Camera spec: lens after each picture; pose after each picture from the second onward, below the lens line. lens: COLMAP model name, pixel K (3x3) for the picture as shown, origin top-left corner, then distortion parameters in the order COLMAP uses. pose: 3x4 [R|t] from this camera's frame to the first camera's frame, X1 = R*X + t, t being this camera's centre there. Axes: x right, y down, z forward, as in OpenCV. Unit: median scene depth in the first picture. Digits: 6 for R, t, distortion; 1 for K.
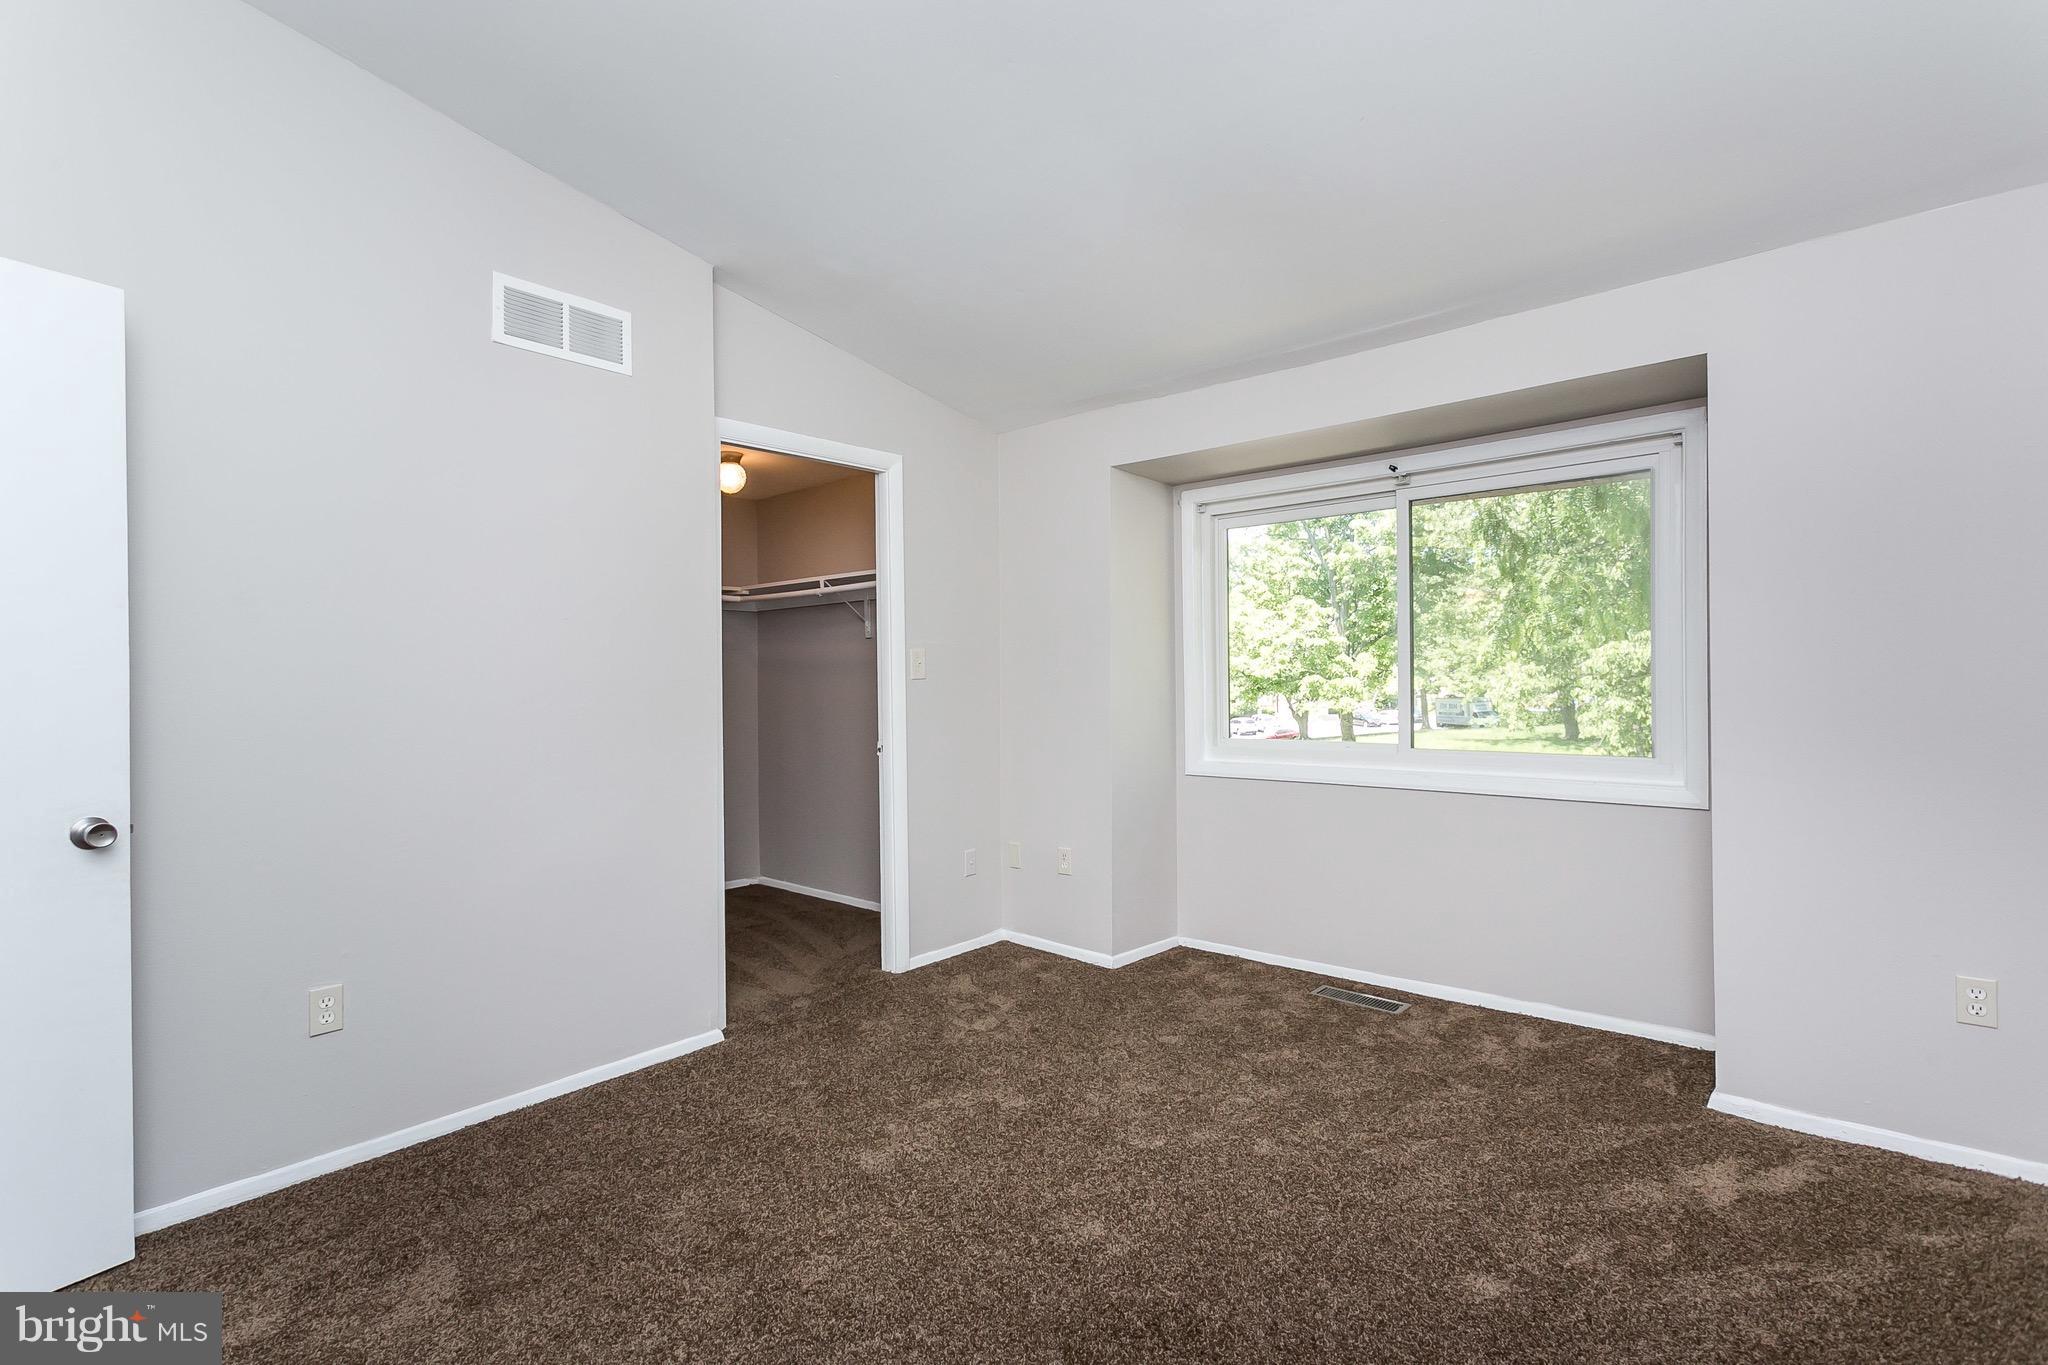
lens RADIAL K [[981.0, 0, 1009.4], [0, 981.0, 671.5], [0, 0, 1]] dist [0.004108, 0.001061]
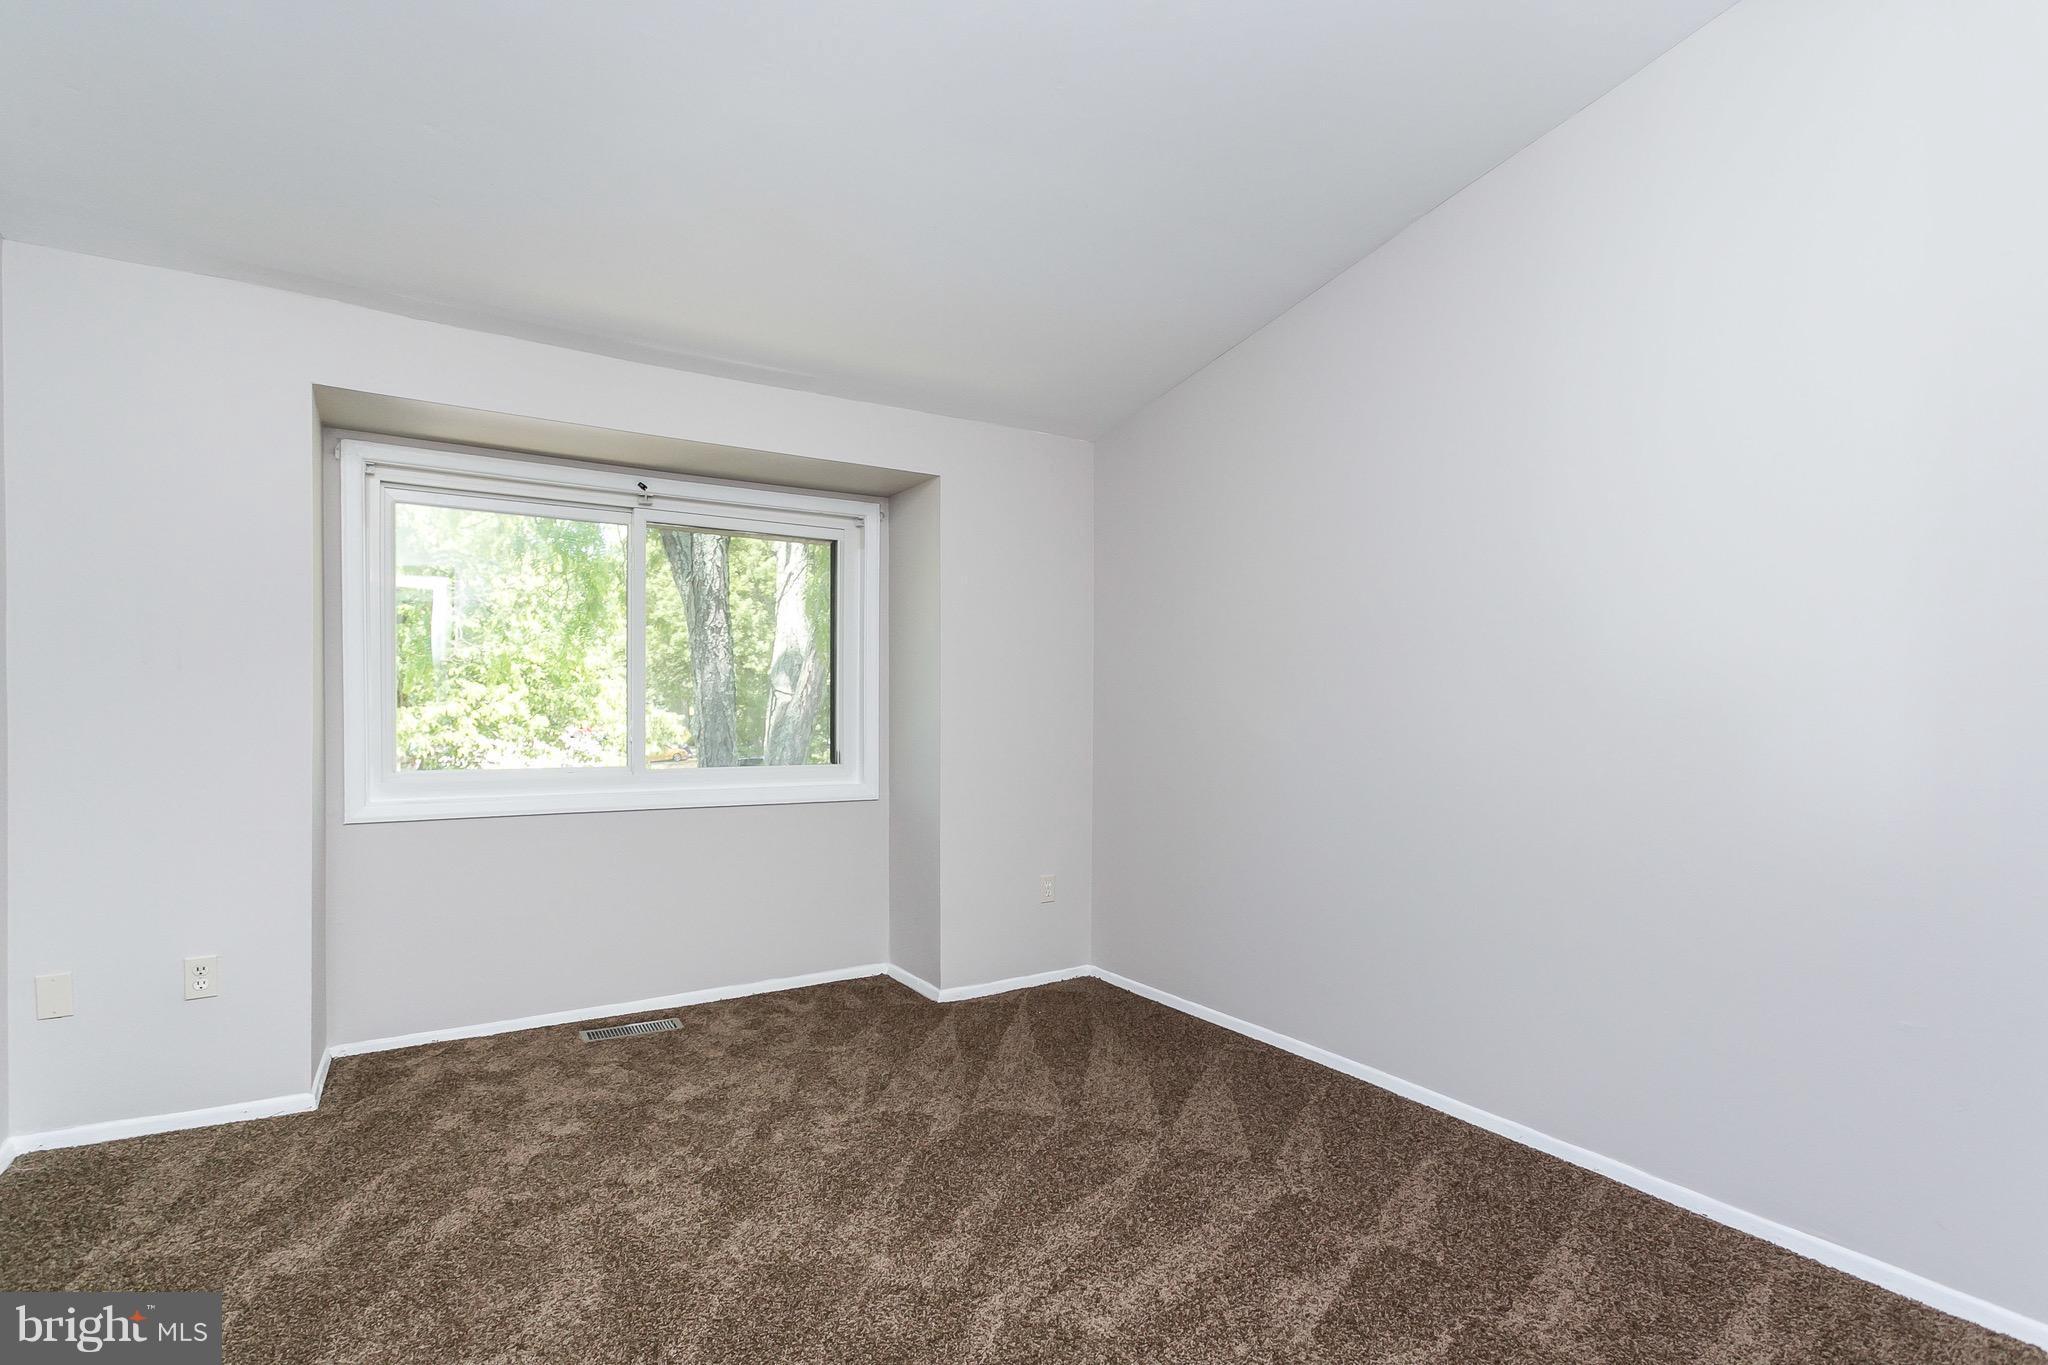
lens RADIAL K [[981.0, 0, 1057.1], [0, 981.0, 713.2], [0, 0, 1]] dist [0.004108, 0.001061]
pose [[0.268467, 0.007346, 0.963261, -0.455099], [-0.014729, 0.999885, -0.003521, 0.019017], [-0.963176, -0.013242, 0.268545, 0.335408]]
